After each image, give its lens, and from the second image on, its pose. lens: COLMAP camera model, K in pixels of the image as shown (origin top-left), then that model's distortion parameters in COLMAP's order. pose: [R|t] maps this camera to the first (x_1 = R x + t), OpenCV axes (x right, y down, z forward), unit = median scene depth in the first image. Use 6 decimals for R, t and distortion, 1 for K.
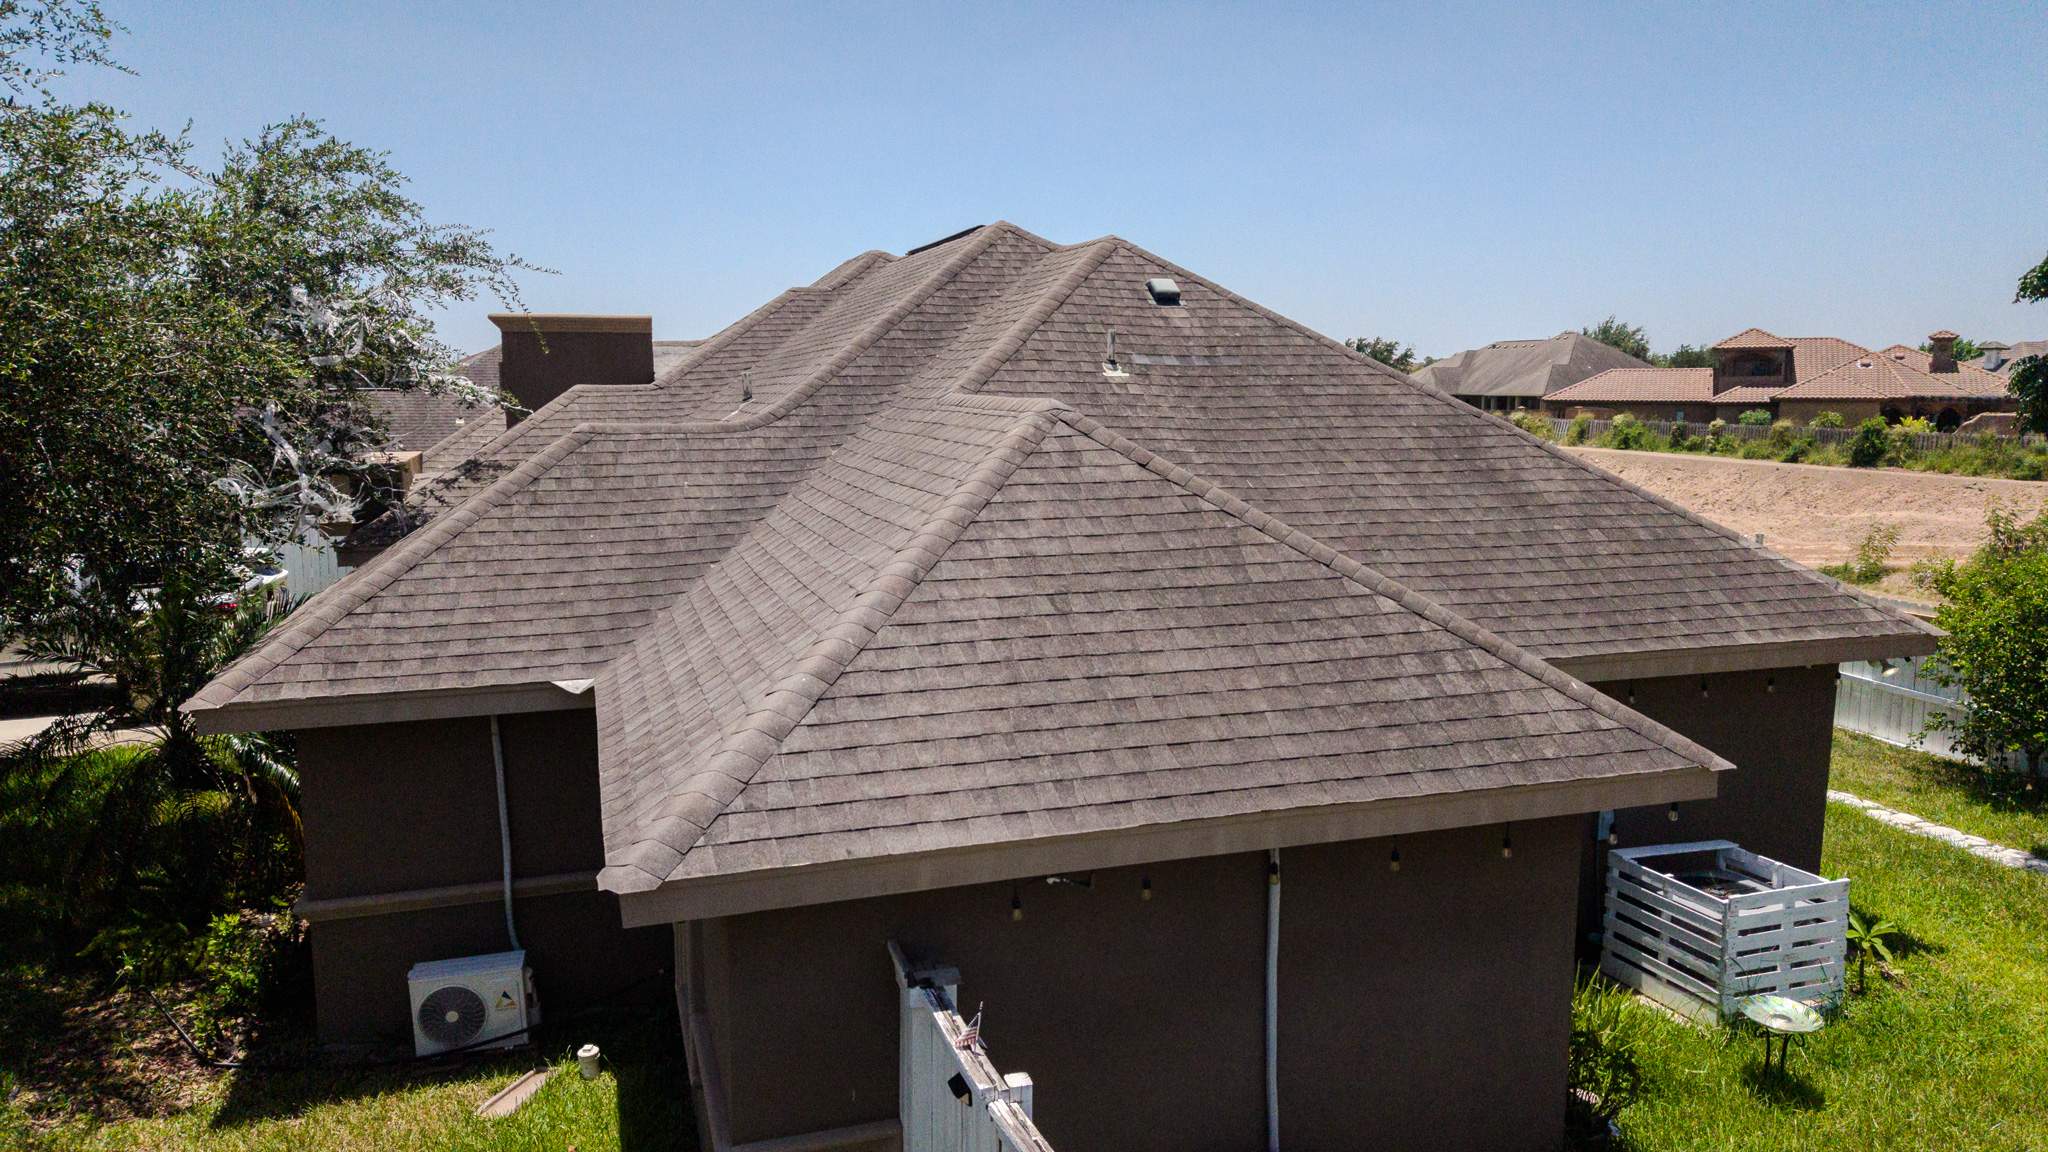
lens RADIAL K [[1359.2, 0, 1022.1], [0, 1359.2, 580.5], [0, 0, 1]] dist [0.025962, -0.025929]
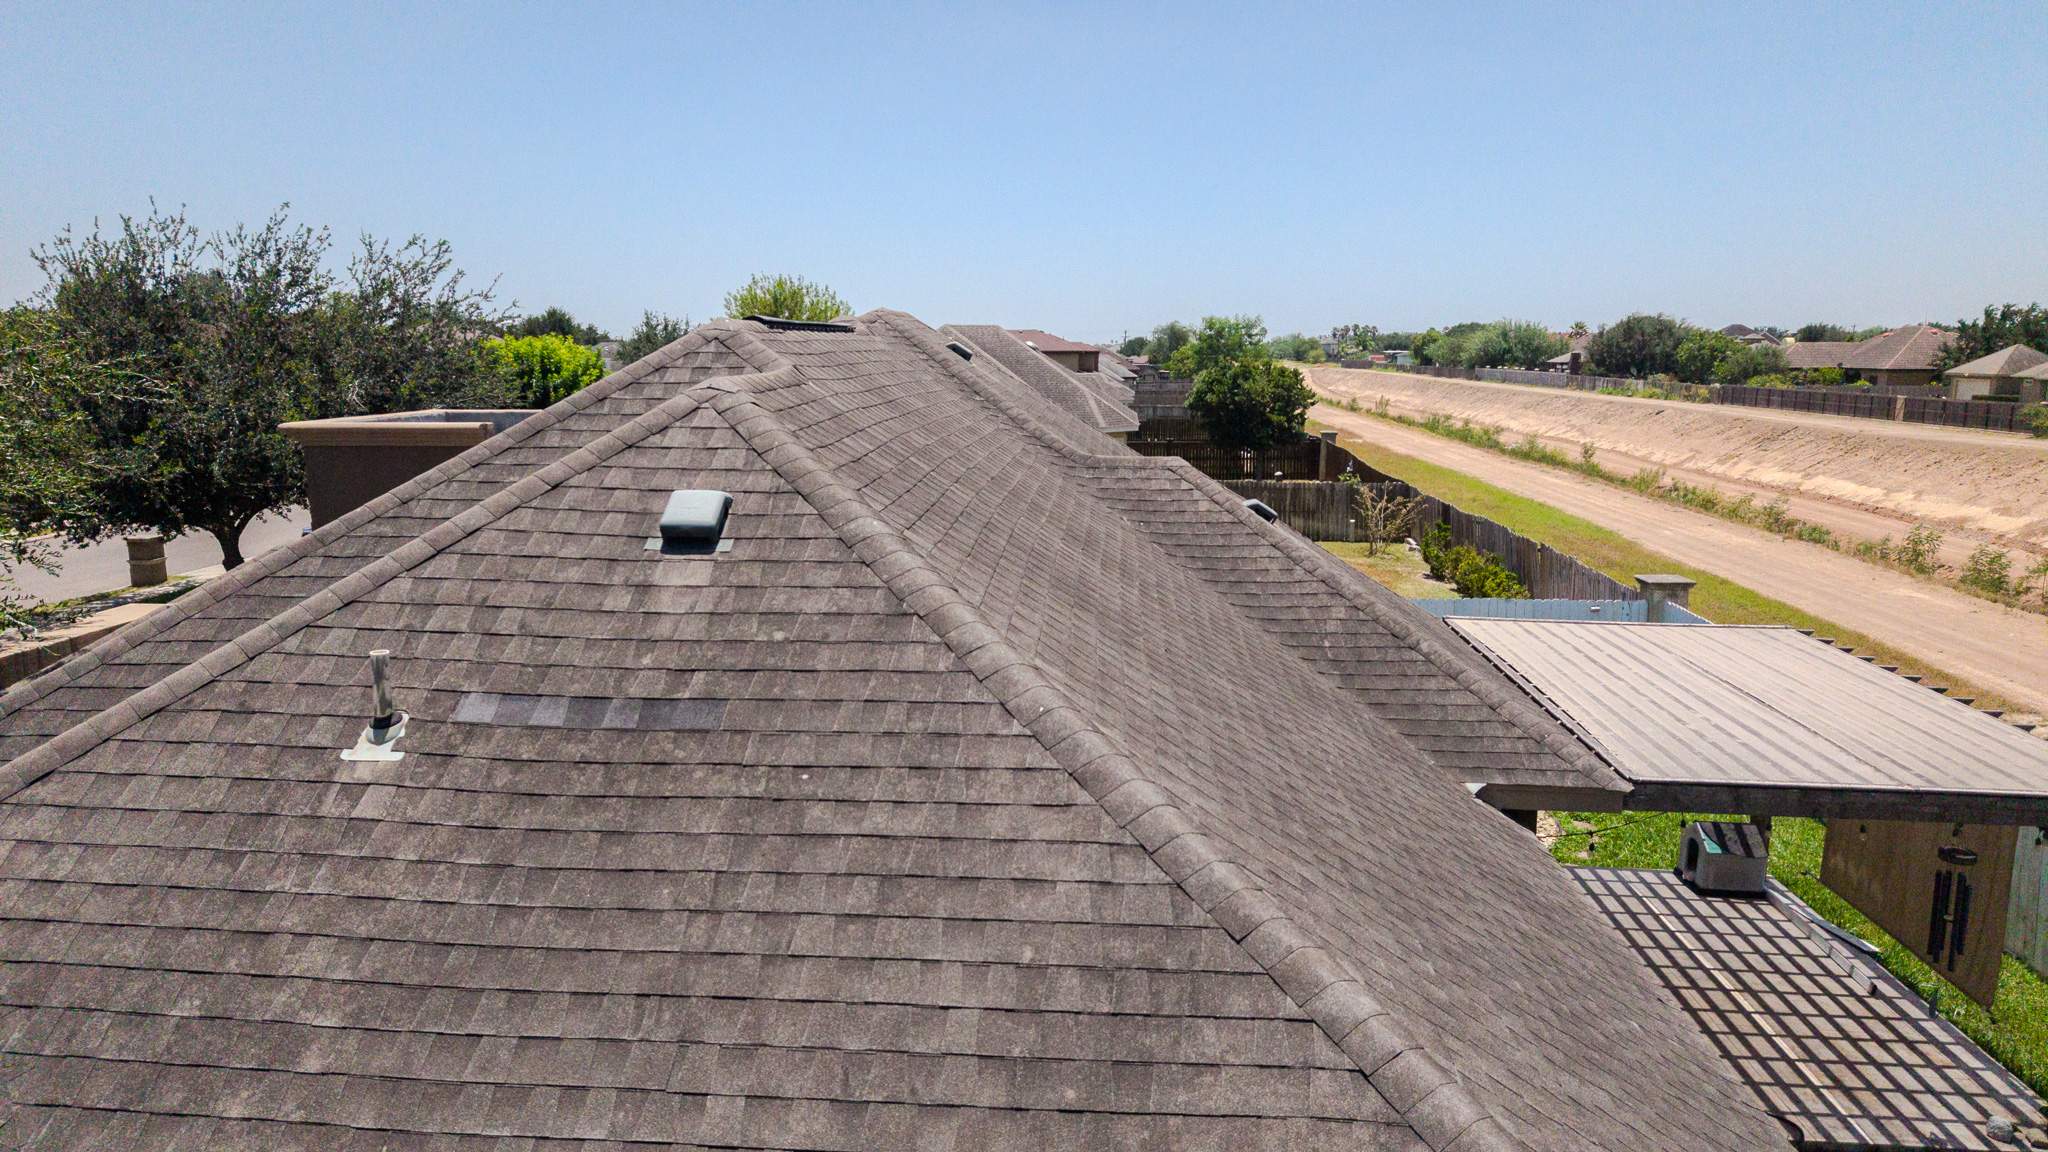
lens RADIAL K [[1359.2, 0, 1022.1], [0, 1359.2, 580.5], [0, 0, 1]] dist [0.025962, -0.025929]
pose [[0.924836, 0.064772, -0.374811, 0.519520], [-0.054997, 0.997811, 0.036732, -0.286455], [0.376370, -0.013358, 0.926373, 0.804525]]
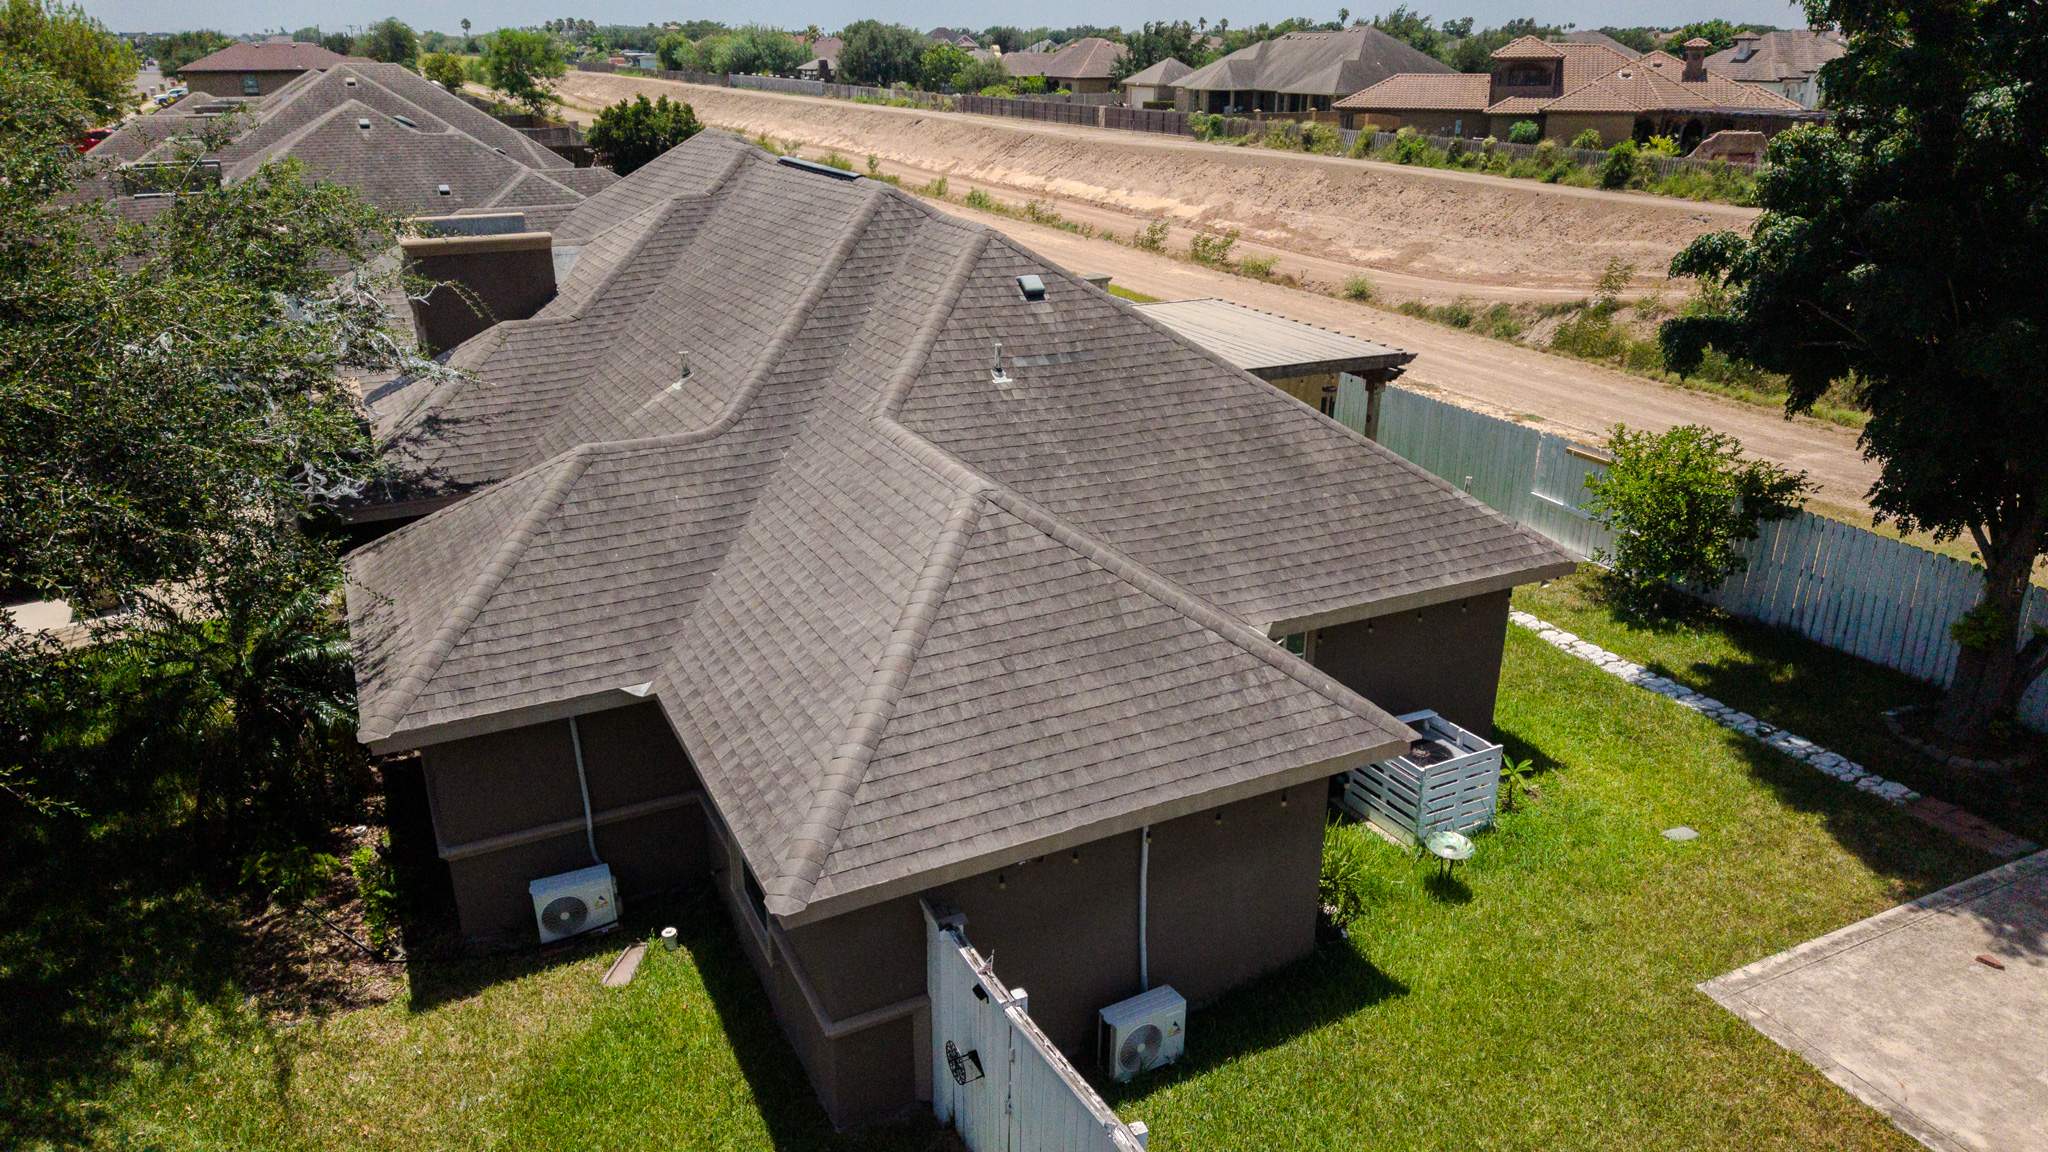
lens RADIAL K [[1359.2, 0, 1022.1], [0, 1359.2, 580.5], [0, 0, 1]] dist [0.025962, -0.025929]
pose [[0.988670, -0.052429, 0.140649, -0.123447], [0.018677, 0.972703, 0.231301, -0.319340], [-0.148937, -0.226054, 0.962662, -0.333389]]
